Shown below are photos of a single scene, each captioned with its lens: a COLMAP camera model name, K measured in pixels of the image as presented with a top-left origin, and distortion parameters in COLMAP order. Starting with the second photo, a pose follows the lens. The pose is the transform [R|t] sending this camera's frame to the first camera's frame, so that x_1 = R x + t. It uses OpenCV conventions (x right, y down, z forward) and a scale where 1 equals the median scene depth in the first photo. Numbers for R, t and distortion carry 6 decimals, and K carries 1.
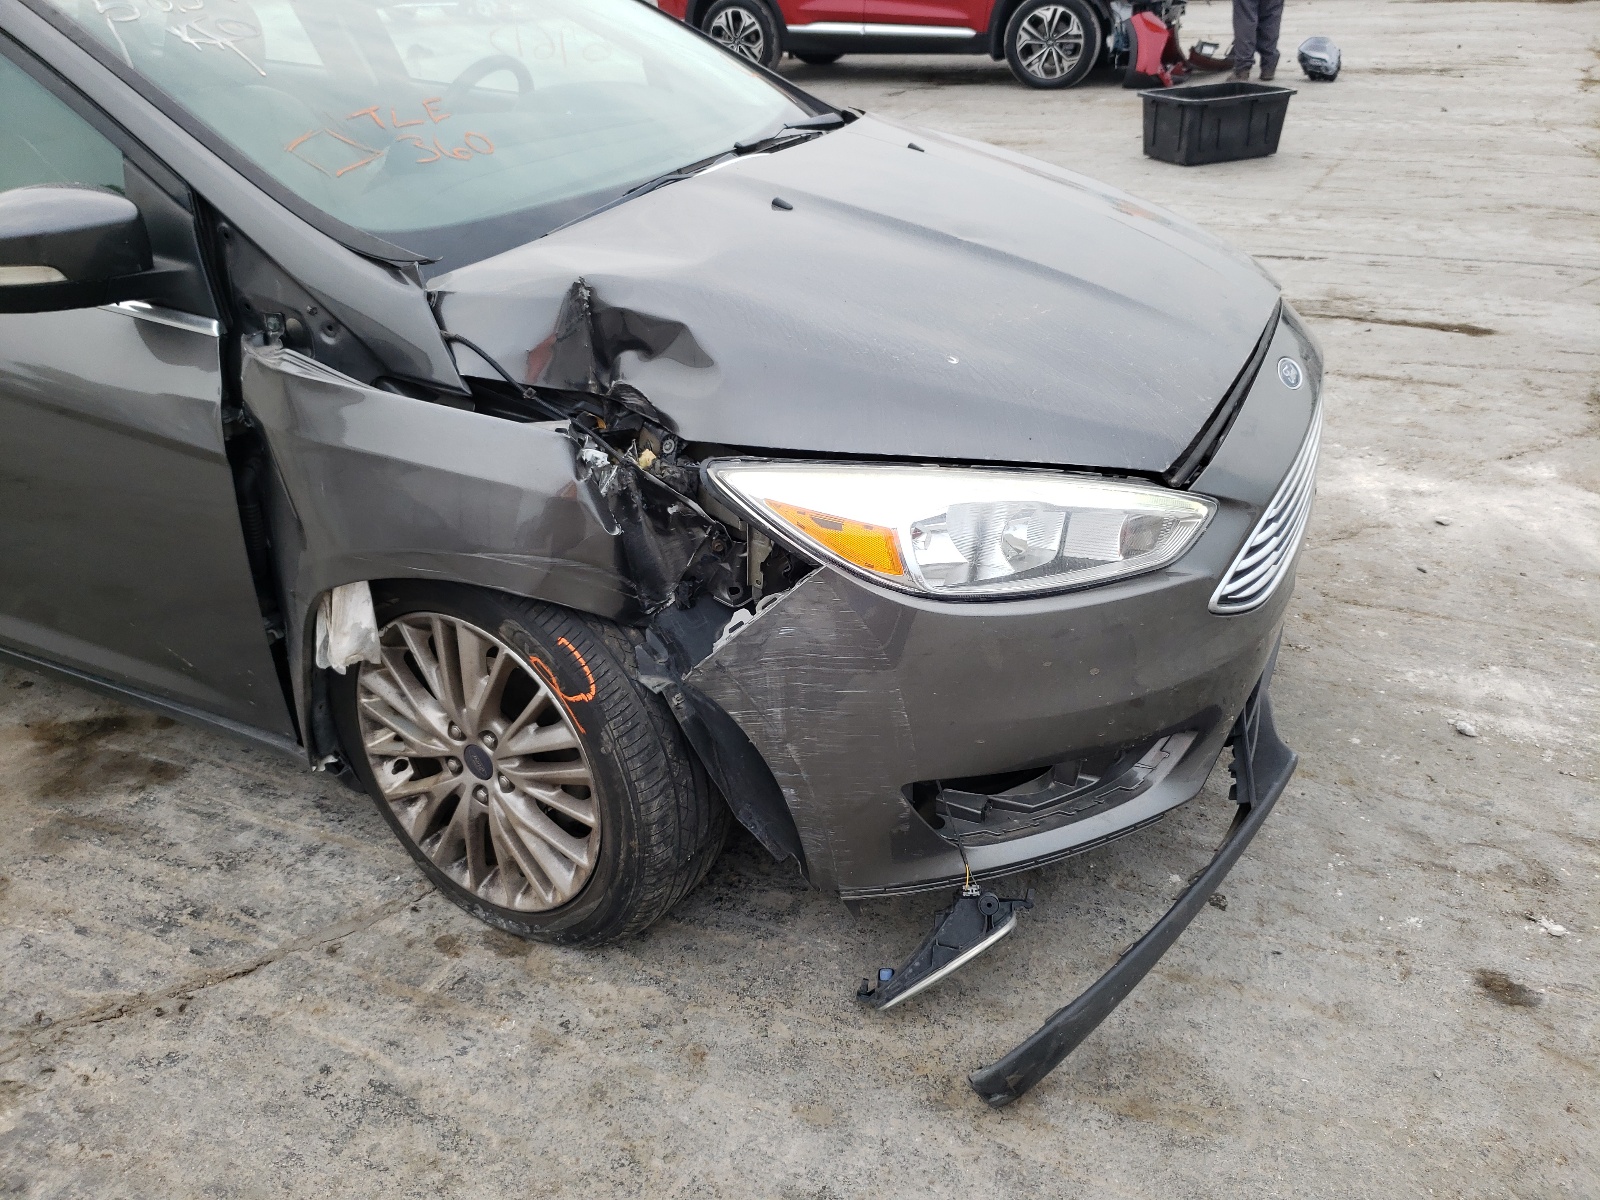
lens RADIAL K [[1257.7, 0, 796.3], [0, 1257.7, 599.1], [0, 0, 1]] dist [-0.008789, 0.036504]
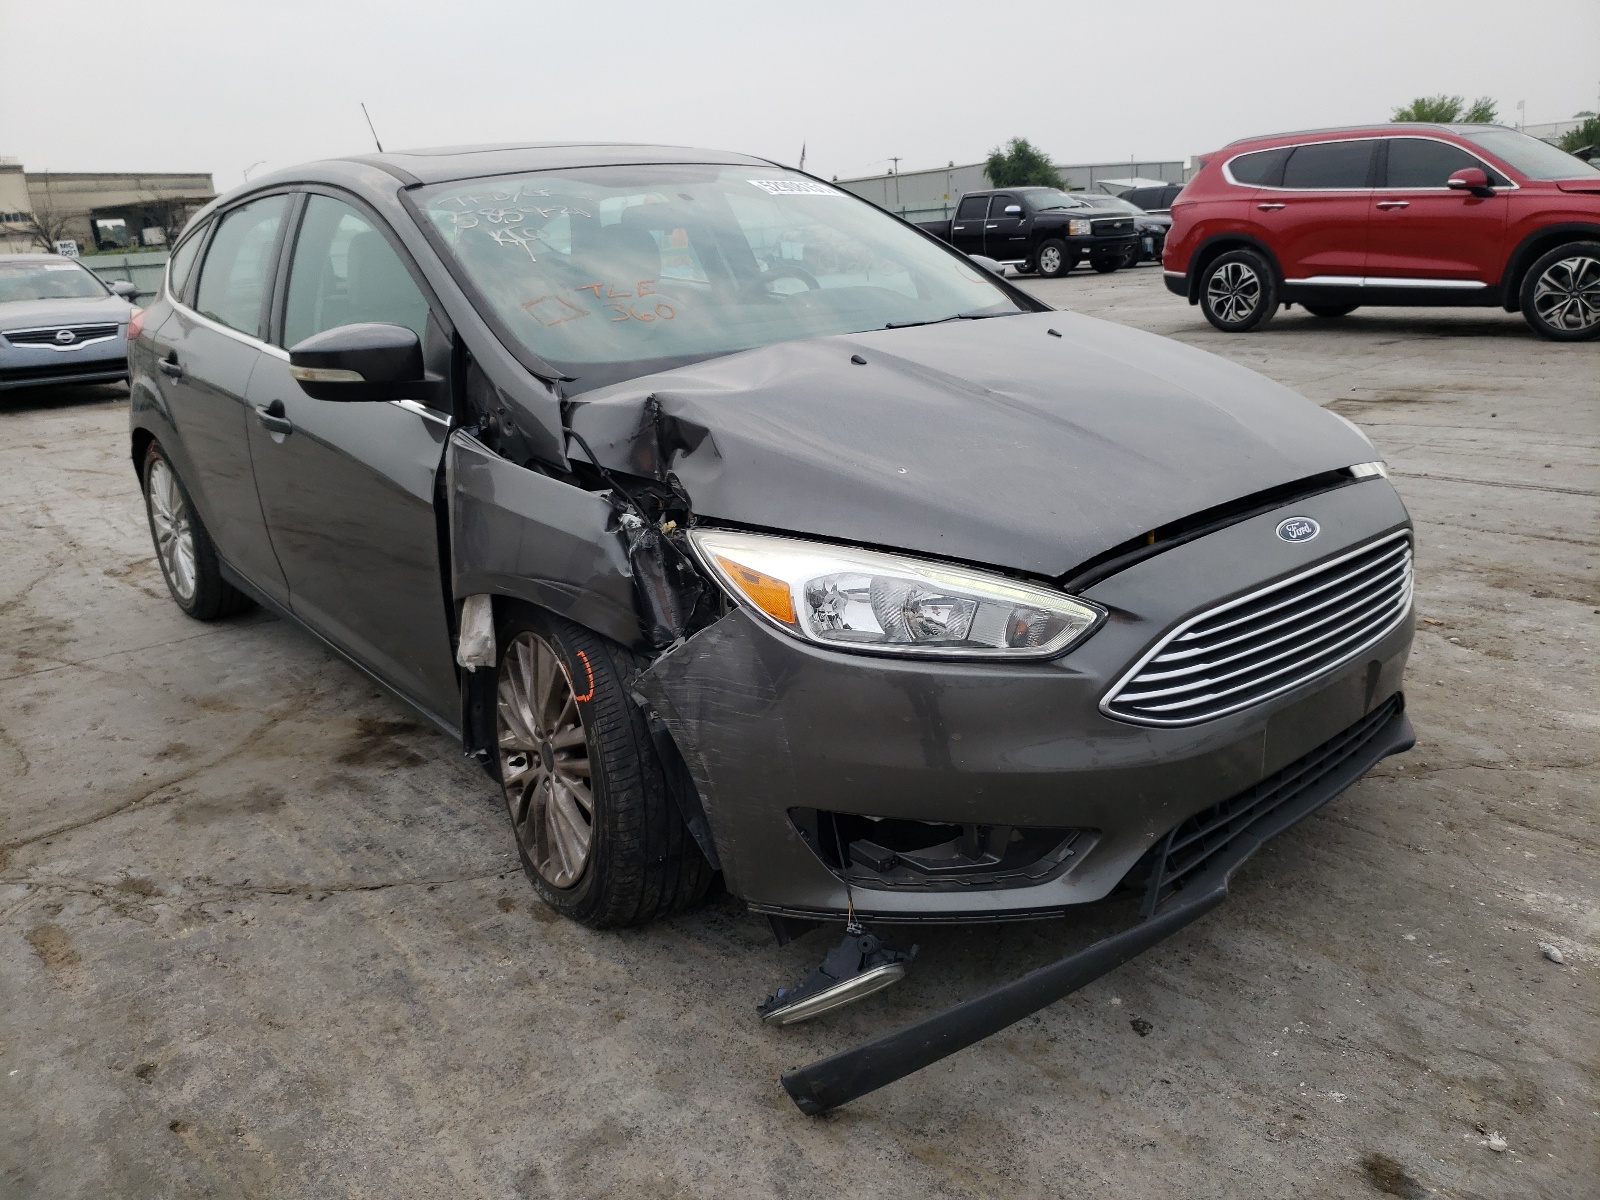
lens RADIAL K [[1272.4, 0, 801.7], [0, 1272.4, 564.5], [0, 0, 1]] dist [-0.010528, 0.040533]
pose [[0.899810, 0.097432, -0.425264, 0.541479], [-0.187127, 0.966721, -0.174454, 0.123863], [0.394114, 0.236554, 0.888097, -0.101307]]
